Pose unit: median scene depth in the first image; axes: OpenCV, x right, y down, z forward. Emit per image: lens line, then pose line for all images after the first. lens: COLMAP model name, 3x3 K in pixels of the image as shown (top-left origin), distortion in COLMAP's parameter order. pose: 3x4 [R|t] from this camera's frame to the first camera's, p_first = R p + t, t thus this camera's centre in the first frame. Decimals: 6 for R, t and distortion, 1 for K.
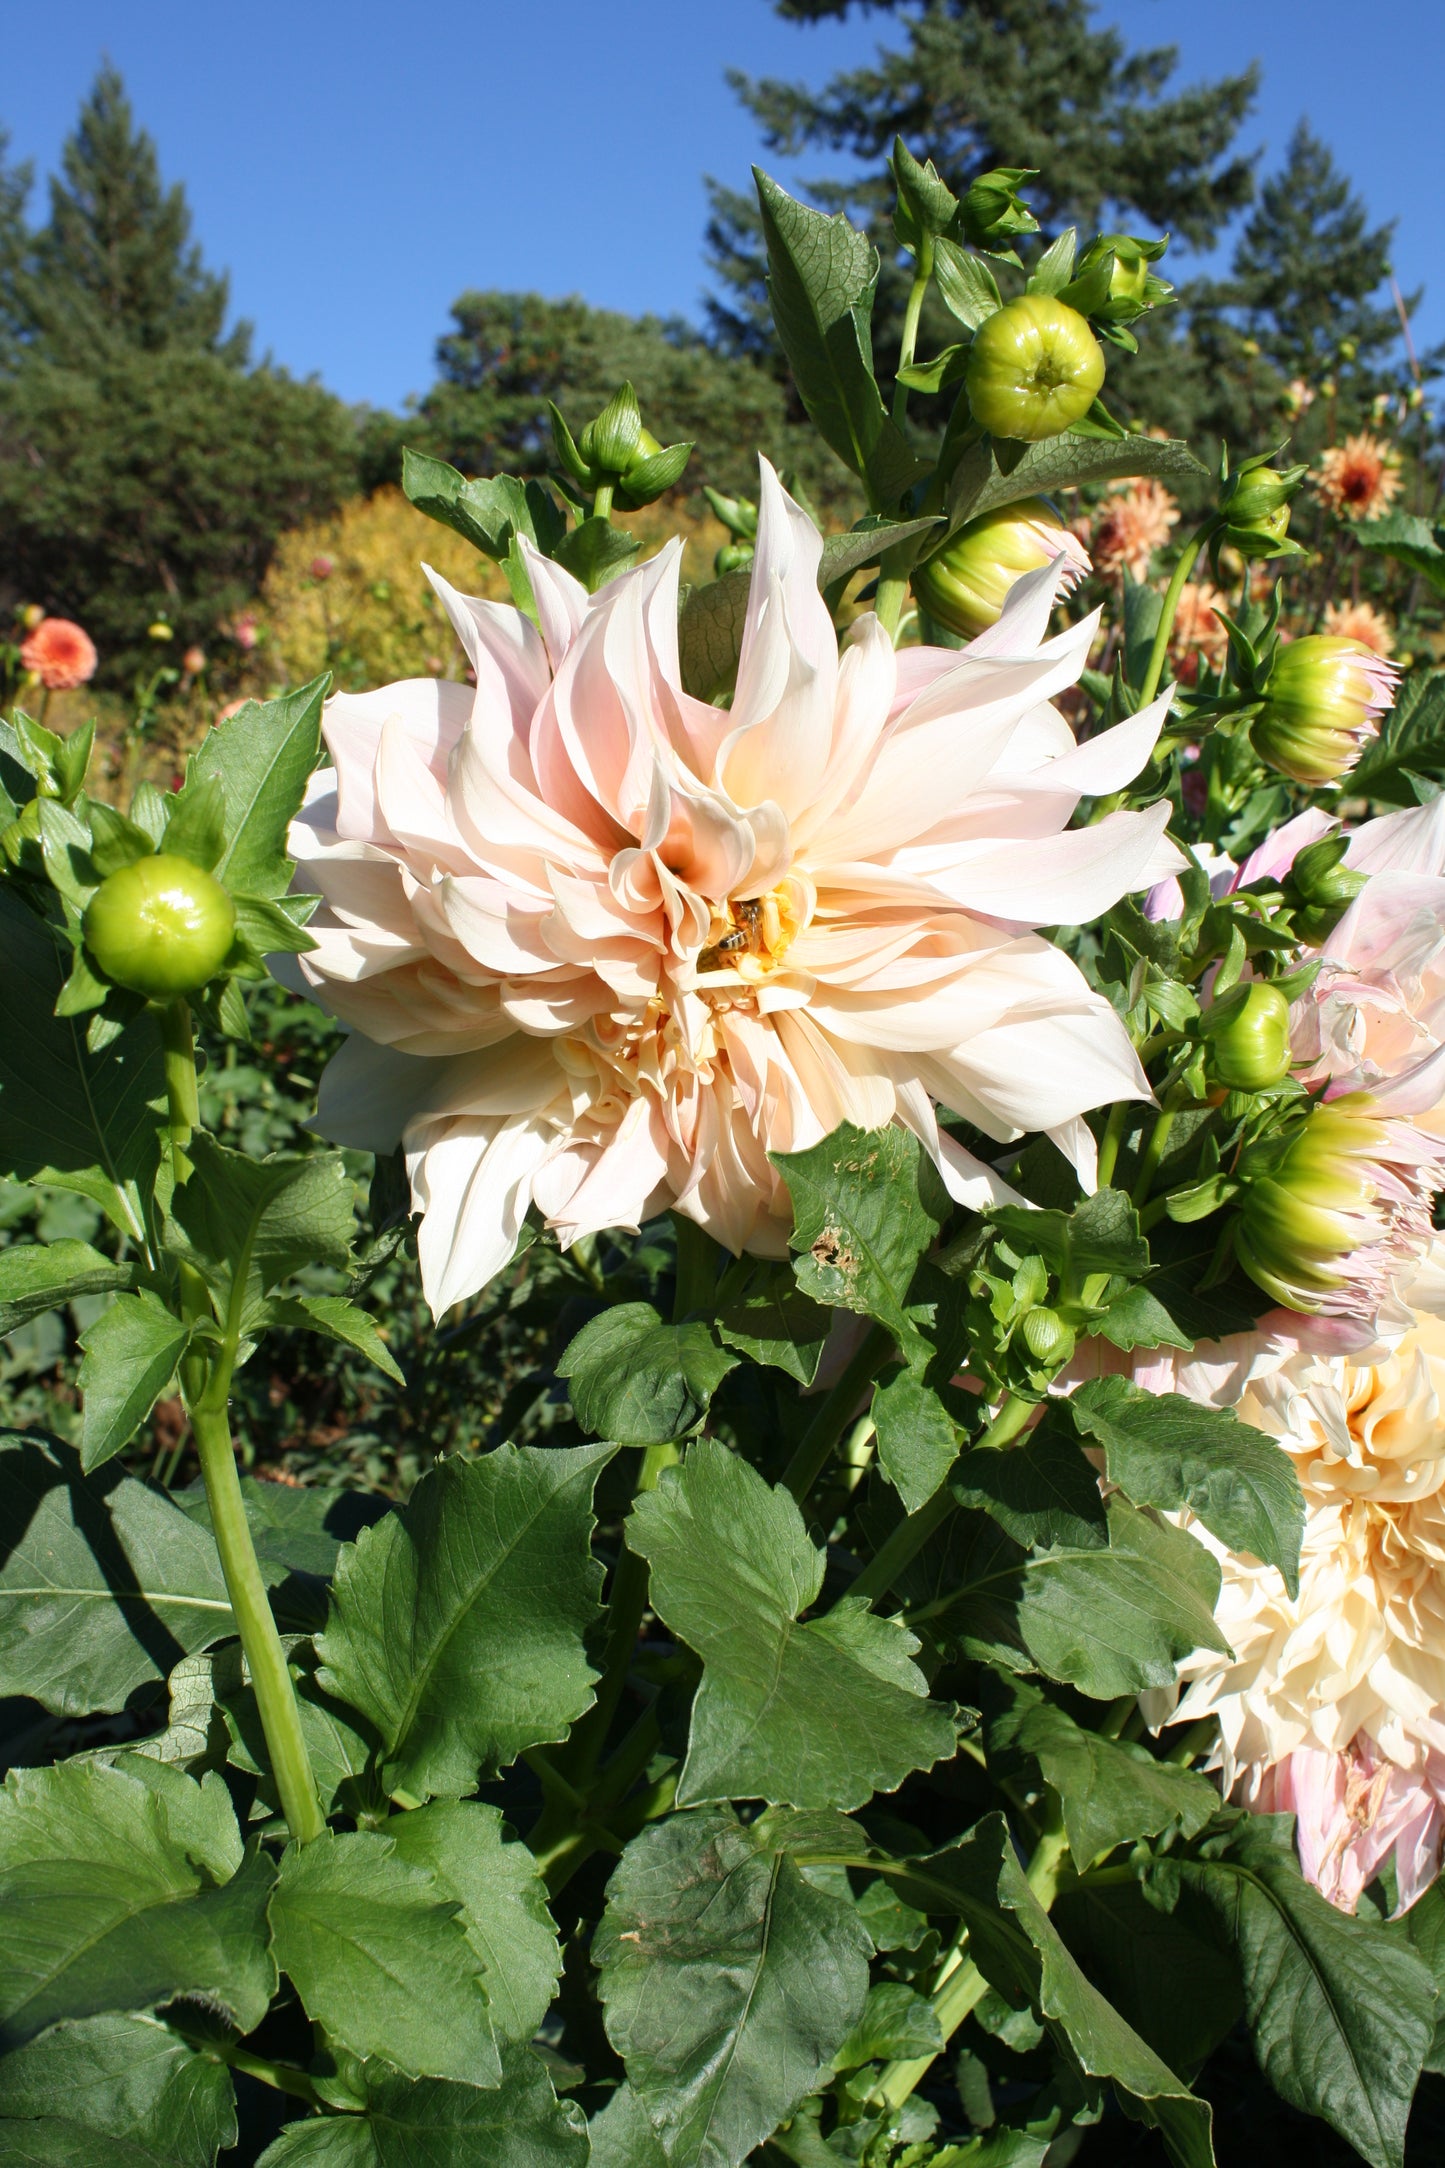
lens RADIAL K [[2102.6, 0, 721.4], [0, 2102.6, 1125.2], [0, 0, 1]] dist [-0.145128, 0.127606]
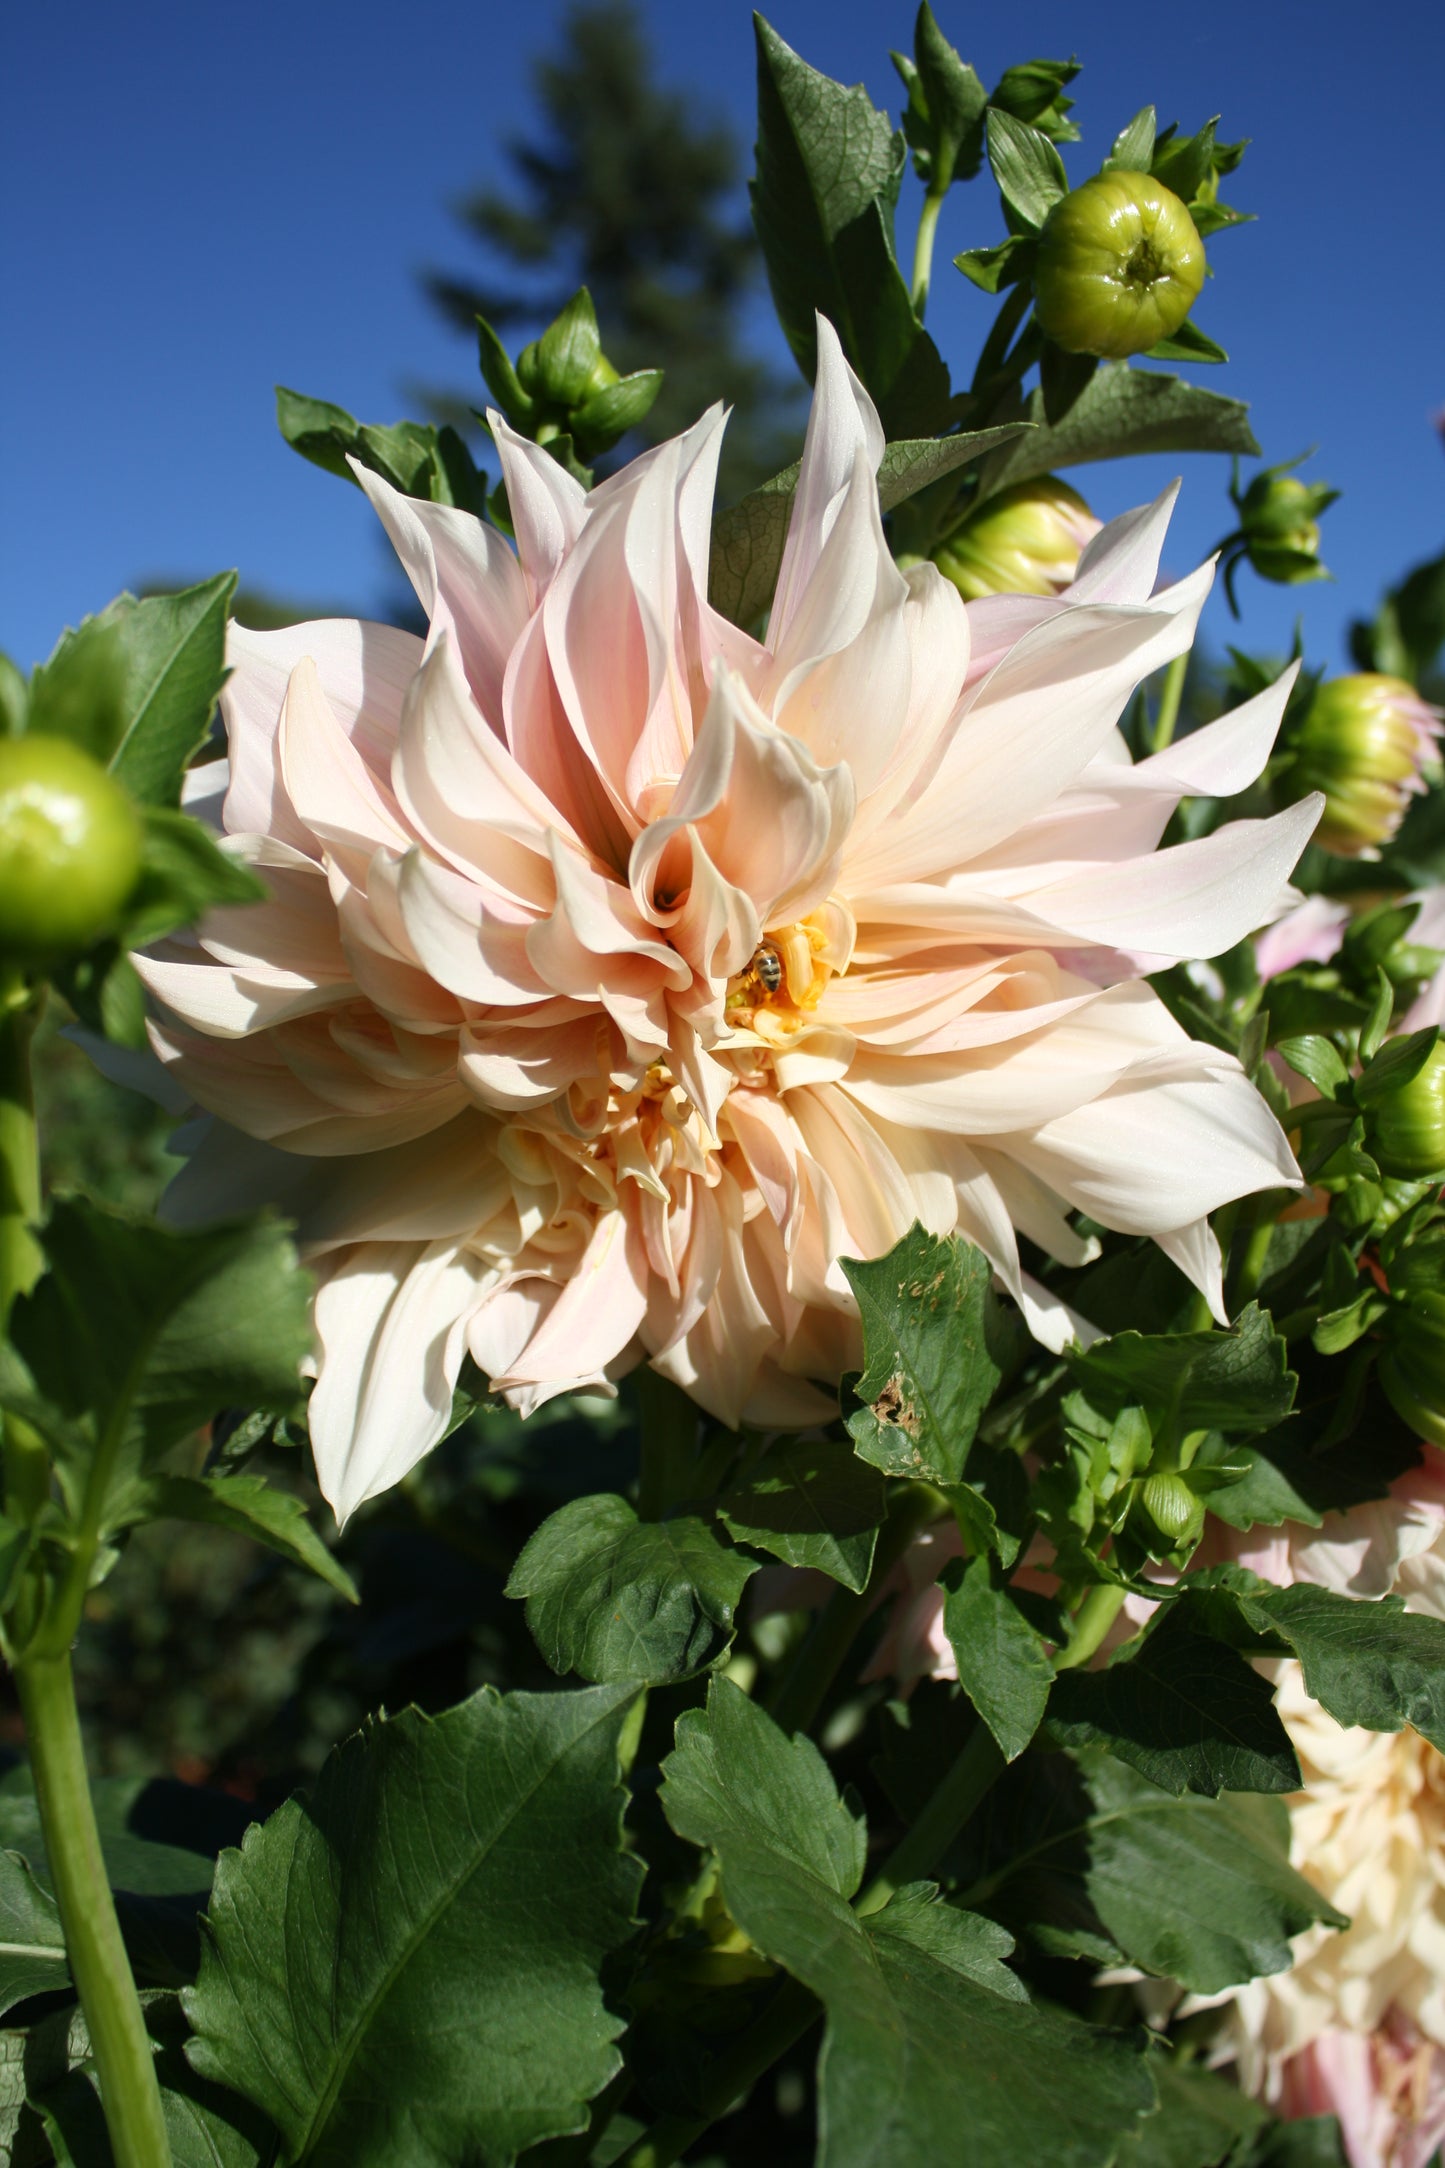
lens RADIAL K [[2102.6, 0, 721.4], [0, 2102.6, 1125.2], [0, 0, 1]] dist [-0.145128, 0.127606]
pose [[0.988992, -0.012981, 0.147397, -0.113307], [0.031308, 0.991949, -0.122707, 0.050497], [-0.144617, 0.125971, 0.981436, 0.272583]]
